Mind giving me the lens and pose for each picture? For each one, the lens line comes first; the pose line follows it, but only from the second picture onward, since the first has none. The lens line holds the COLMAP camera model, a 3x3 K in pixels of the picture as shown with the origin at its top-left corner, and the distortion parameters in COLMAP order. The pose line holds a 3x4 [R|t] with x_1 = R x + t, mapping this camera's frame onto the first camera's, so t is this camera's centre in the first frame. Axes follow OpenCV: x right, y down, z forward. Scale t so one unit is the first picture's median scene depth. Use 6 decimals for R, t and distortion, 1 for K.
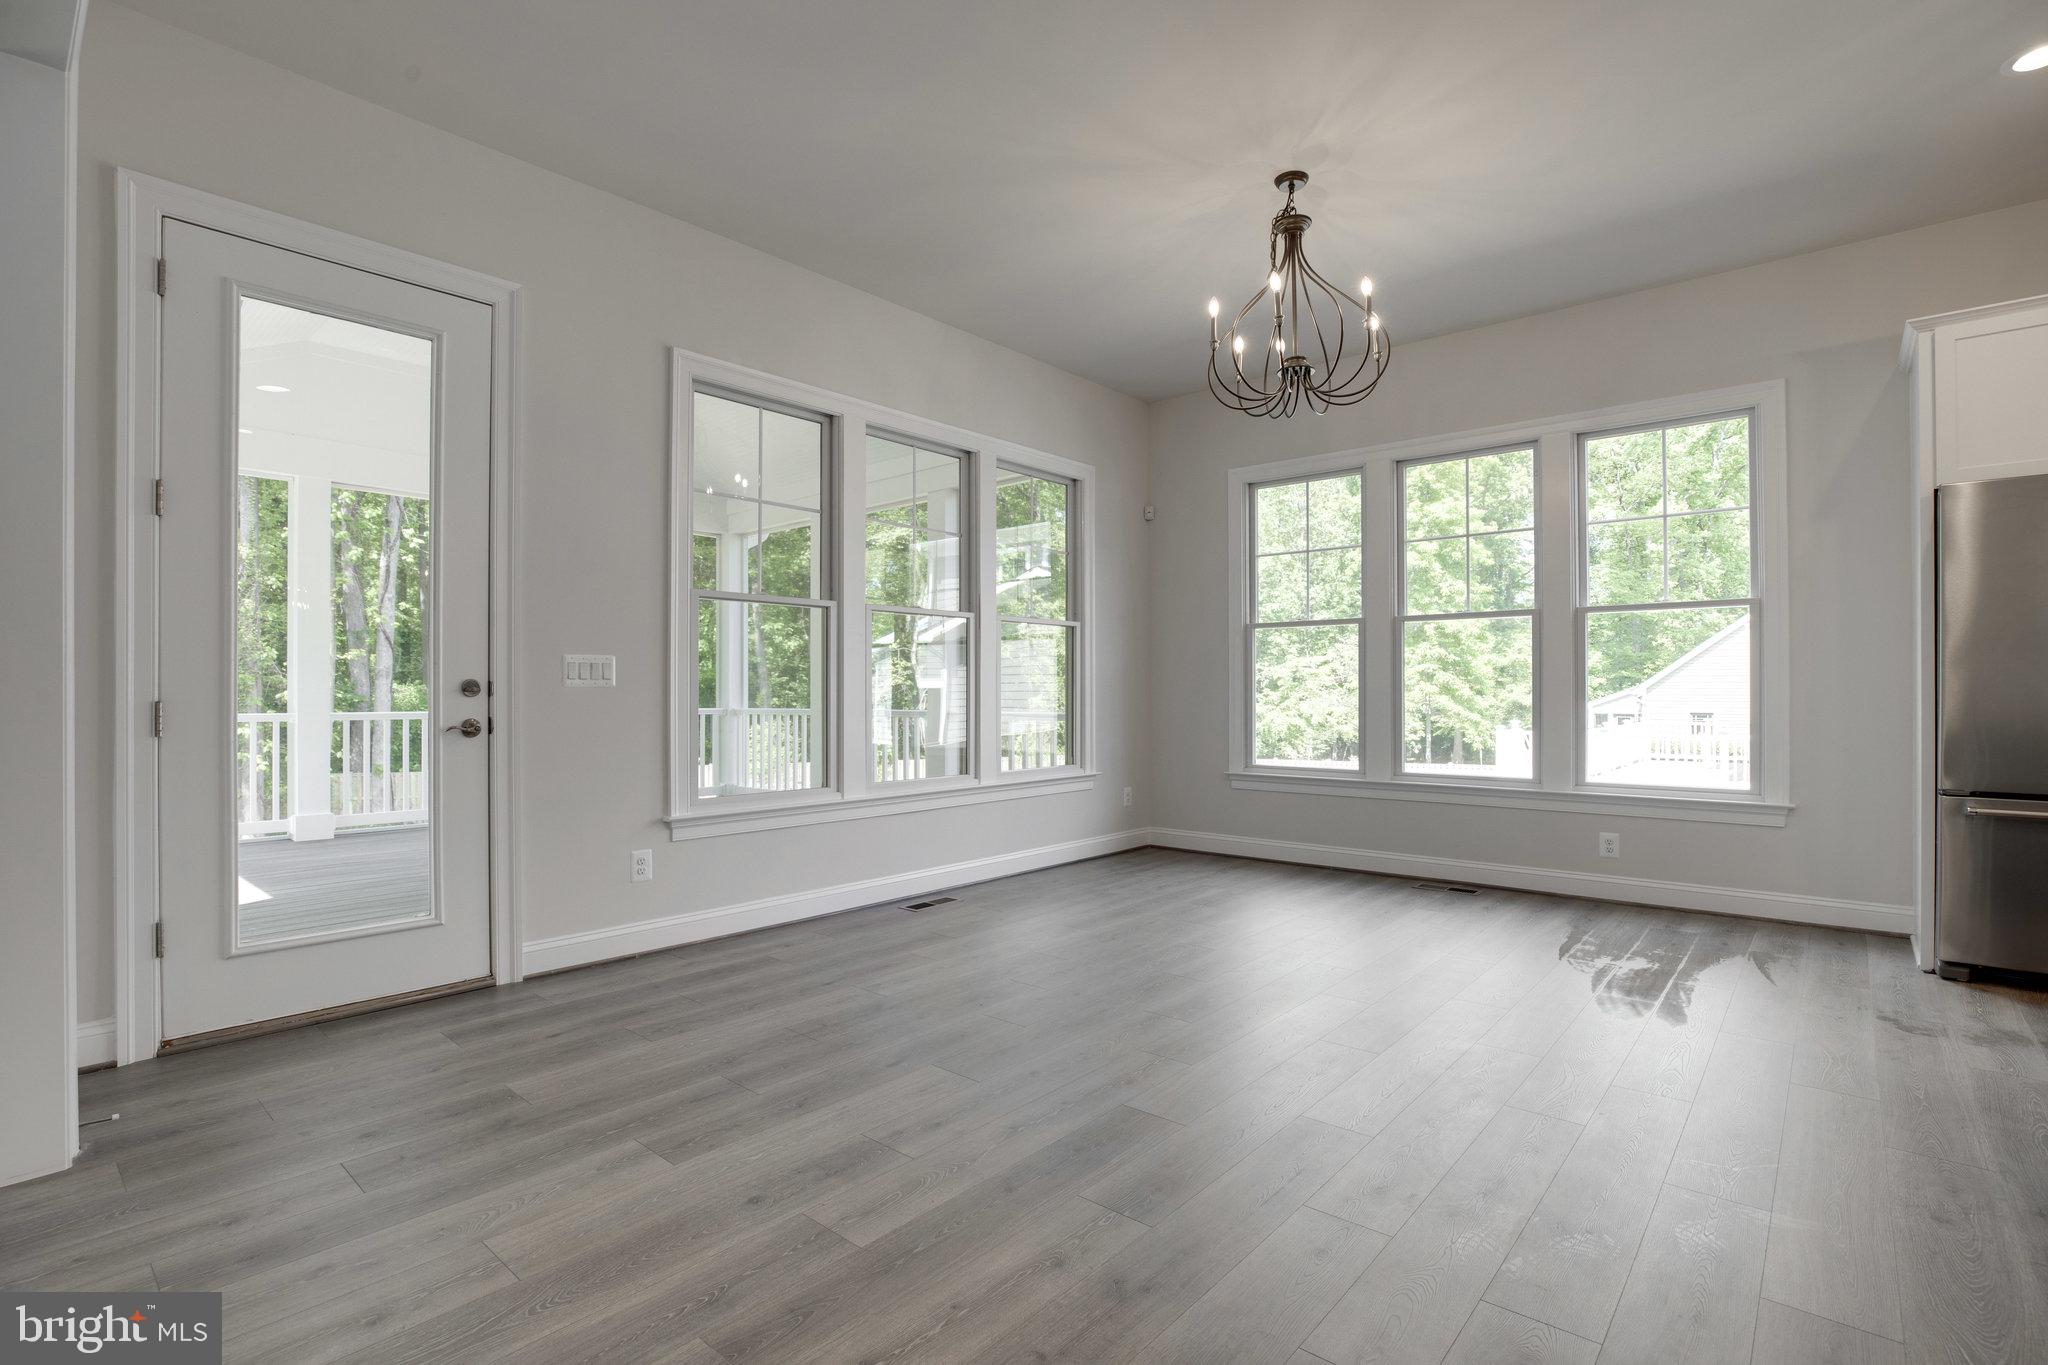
lens RADIAL K [[955.3, 0, 1001.7], [0, 955.3, 682.2], [0, 0, 1]] dist [-0.039794, 0.005631]
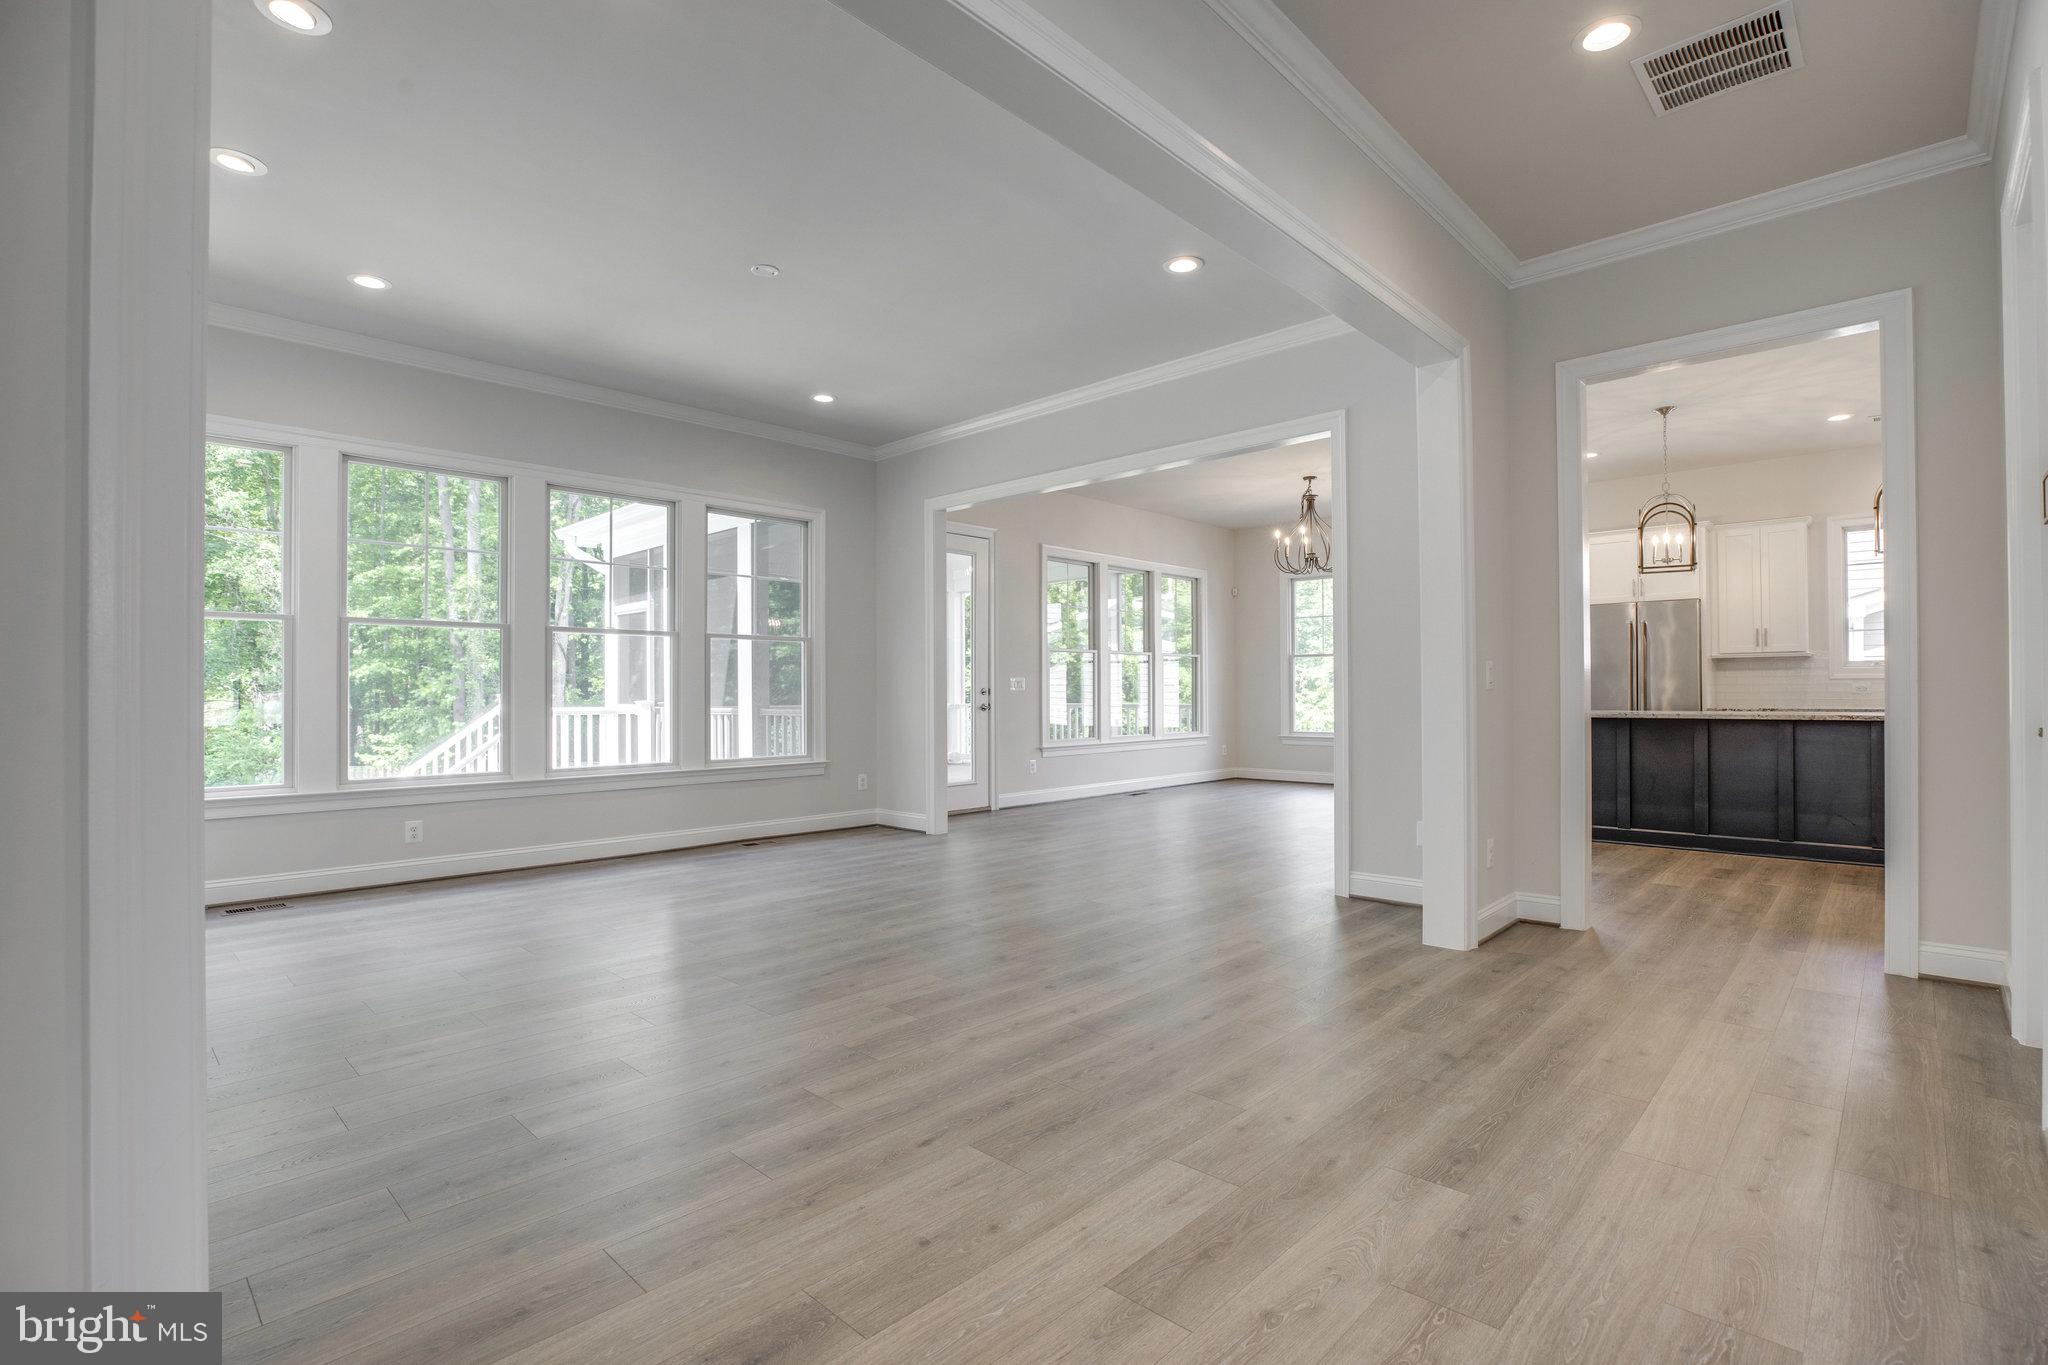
lens RADIAL K [[955.3, 0, 1005.4], [0, 955.3, 681.2], [0, 0, 1]] dist [-0.039794, 0.005631]
pose [[0.999388, -0.003667, -0.034789, -0.273406], [0.003608, 0.999992, -0.001760, -0.011210], [0.034796, 0.001633, 0.999393, -1.027818]]
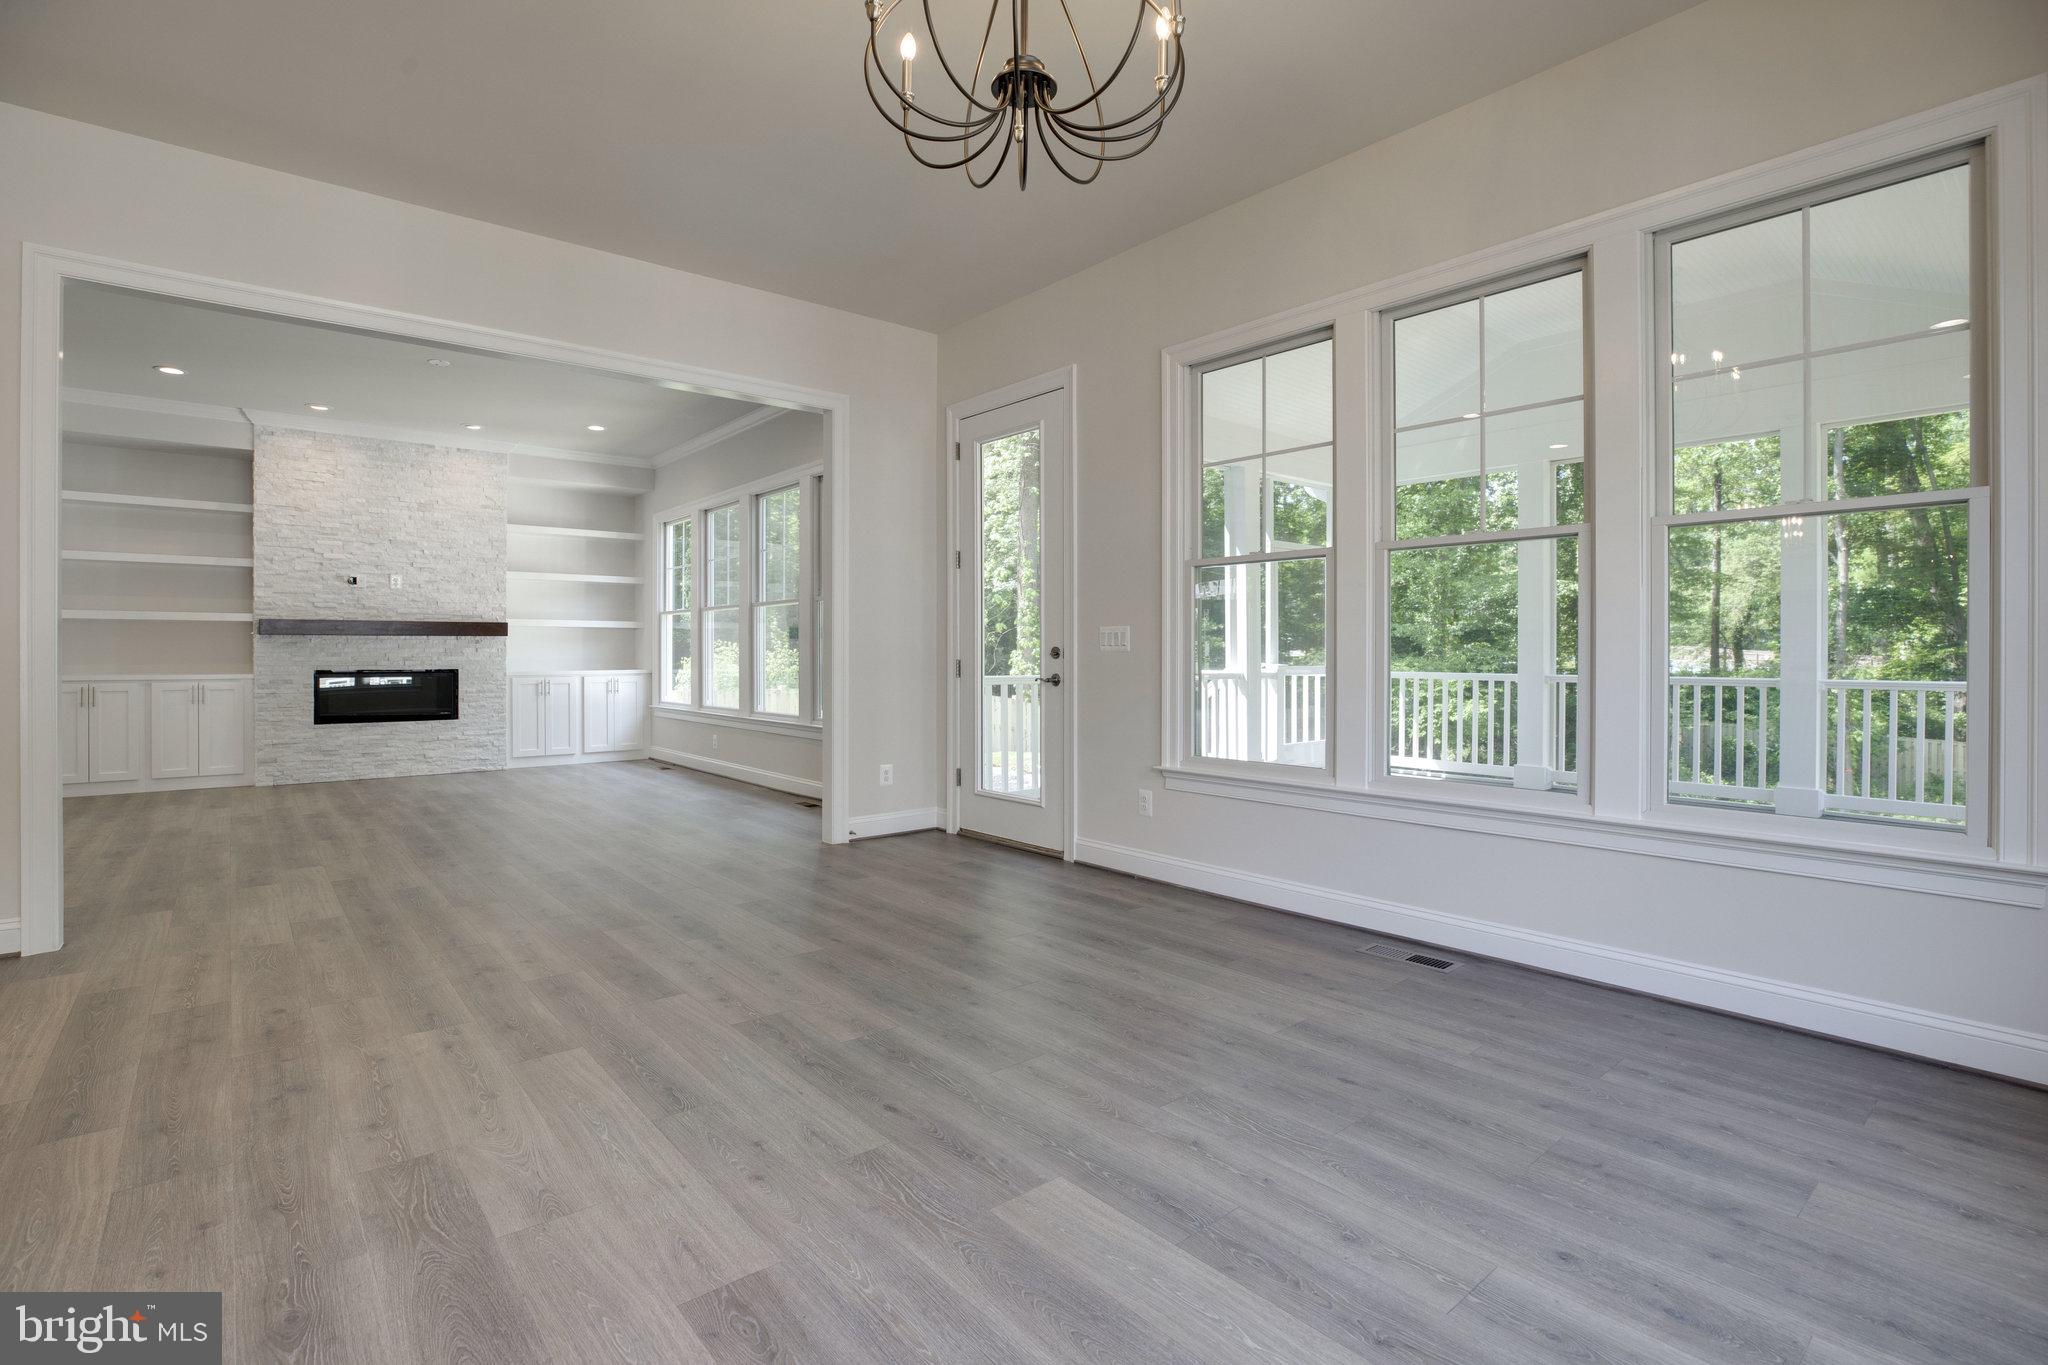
lens RADIAL K [[955.3, 0, 1042.5], [0, 955.3, 648.1], [0, 0, 1]] dist [-0.039794, 0.005631]
pose [[-0.115925, -0.004330, -0.993248, 0.610465], [0.008171, 0.999953, -0.005312, 0.004165], [0.993224, -0.008732, -0.115884, 0.758272]]
